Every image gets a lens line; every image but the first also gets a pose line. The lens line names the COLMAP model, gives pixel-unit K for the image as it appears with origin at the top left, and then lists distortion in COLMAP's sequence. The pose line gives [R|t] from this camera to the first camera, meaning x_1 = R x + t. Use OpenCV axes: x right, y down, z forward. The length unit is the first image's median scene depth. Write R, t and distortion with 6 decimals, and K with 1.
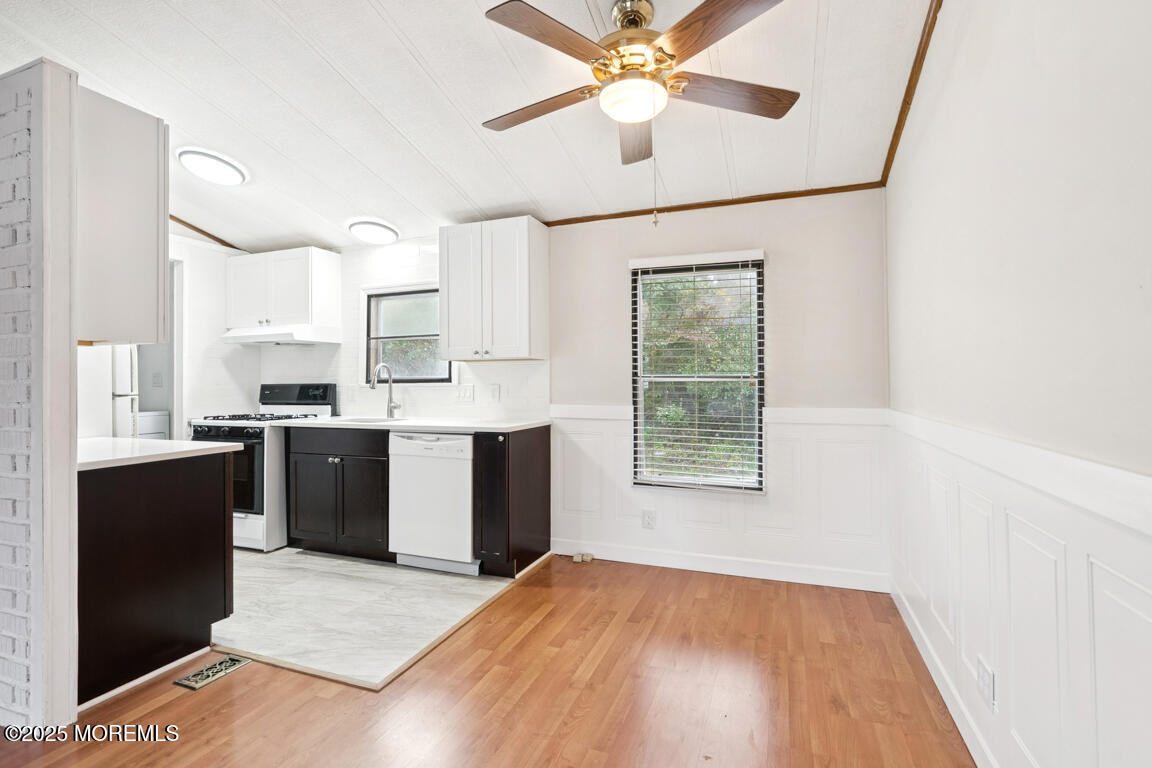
lens RADIAL K [[532.6, 0, 573.6], [0, 532.6, 378.2], [0, 0, 1]] dist [-0.015648, 0.000163]
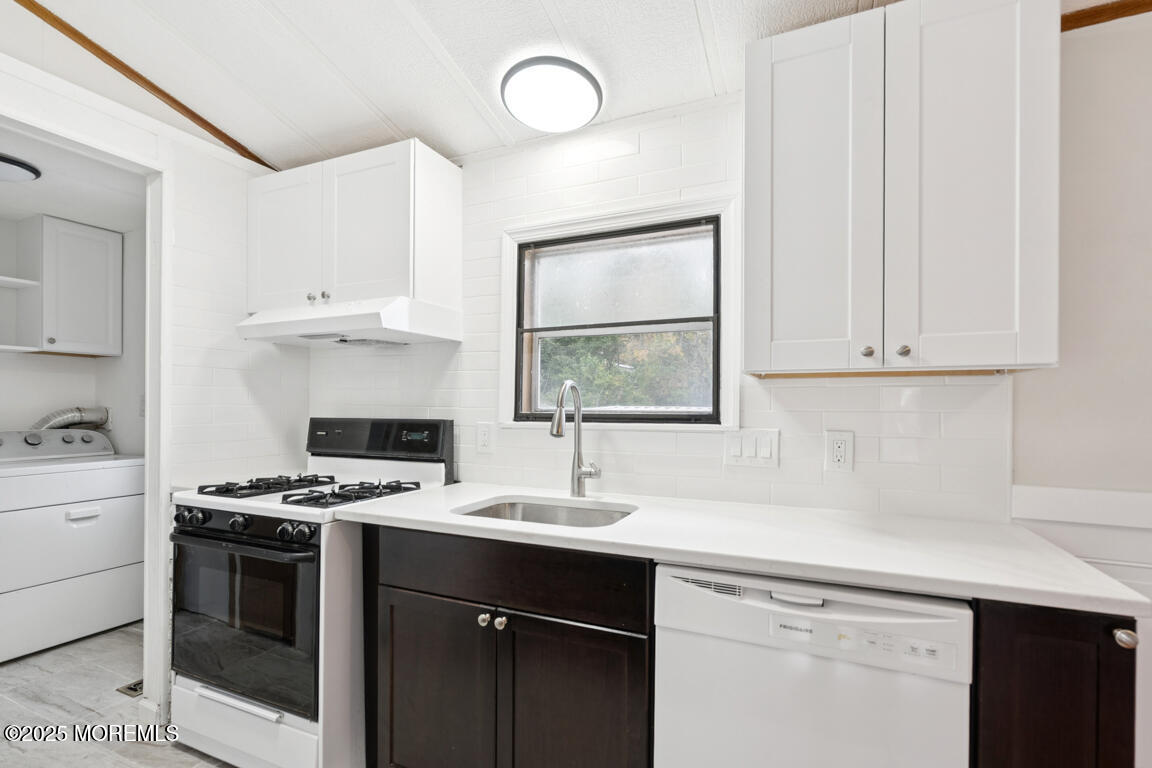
lens RADIAL K [[541.9, 0, 573.4], [0, 541.9, 403.7], [0, 0, 1]] dist [-0.004139, 0.000635]
pose [[0.997502, 0.010034, -0.069927, -0.350267], [-0.009525, 0.999926, 0.007615, -0.012046], [0.069998, -0.006930, 0.997523, 0.577700]]
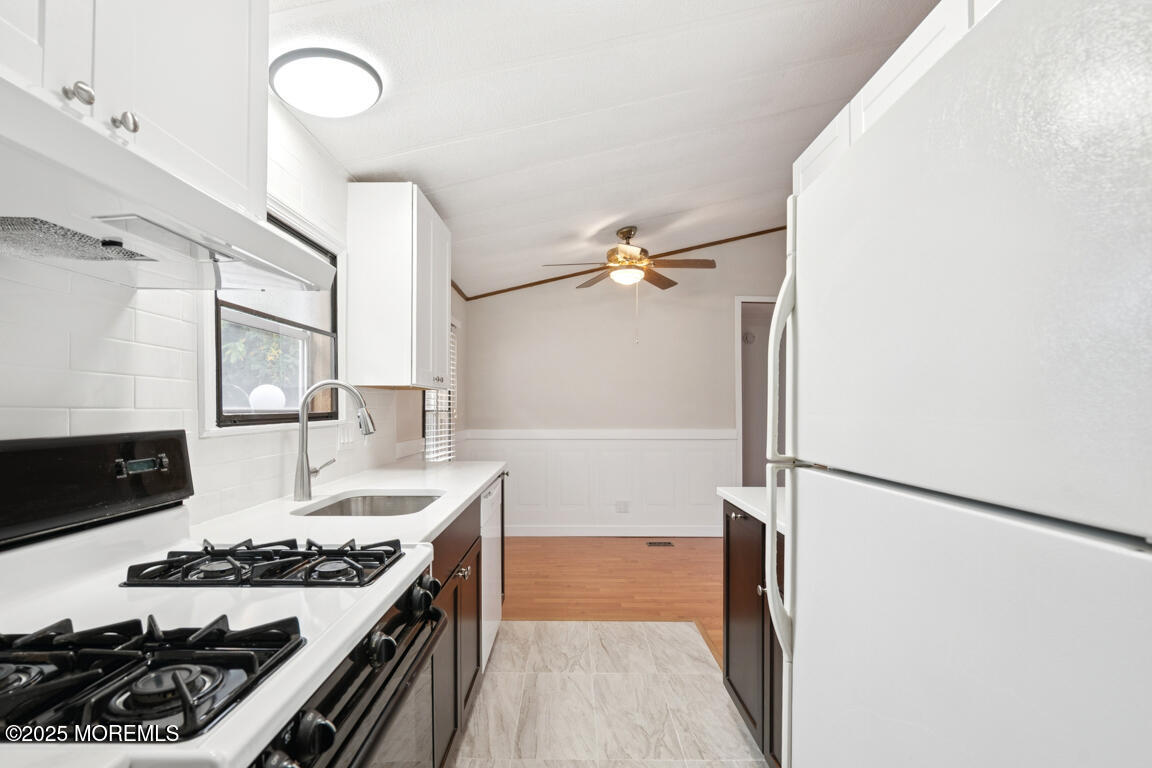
lens RADIAL K [[541.9, 0, 573.4], [0, 541.9, 403.7], [0, 0, 1]] dist [-0.004139, 0.000635]
pose [[-0.358079, 0.008485, 0.933653, -0.945532], [-0.011685, 0.999840, -0.013568, -0.003672], [-0.933618, -0.015768, -0.357922, 1.054420]]
